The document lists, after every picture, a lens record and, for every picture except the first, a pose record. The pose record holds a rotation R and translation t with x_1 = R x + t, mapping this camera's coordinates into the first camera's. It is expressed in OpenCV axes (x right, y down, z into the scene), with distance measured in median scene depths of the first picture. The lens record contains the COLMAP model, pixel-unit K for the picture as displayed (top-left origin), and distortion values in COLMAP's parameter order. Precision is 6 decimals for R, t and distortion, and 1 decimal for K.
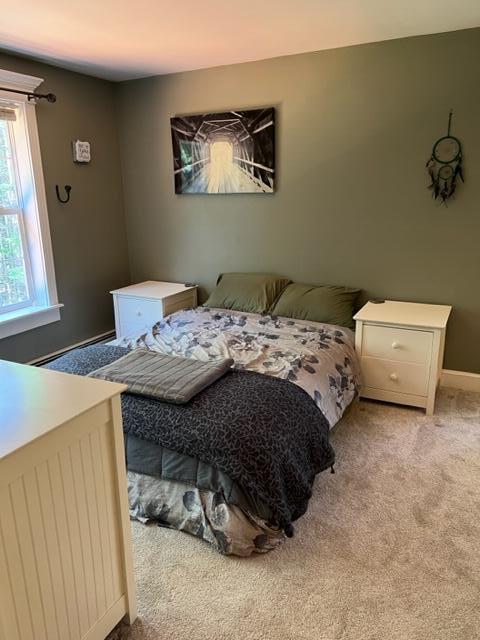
lens RADIAL K [[480.6, 0, 239.7], [0, 480.6, 320.2], [0, 0, 1]] dist [0.033043, -0.033267]
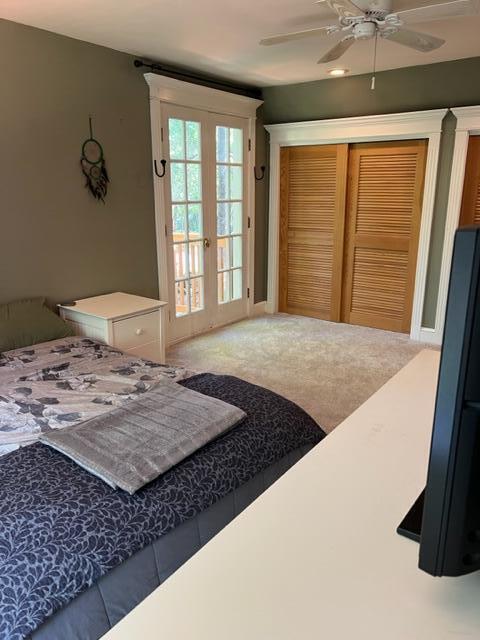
lens RADIAL K [[480.6, 0, 239.2], [0, 480.6, 319.8], [0, 0, 1]] dist [0.033043, -0.033267]
pose [[0.191962, -0.251405, 0.948655, -0.623694], [0.254808, 0.946250, 0.199207, -0.126298], [-0.947747, 0.203485, 0.245704, 0.495815]]
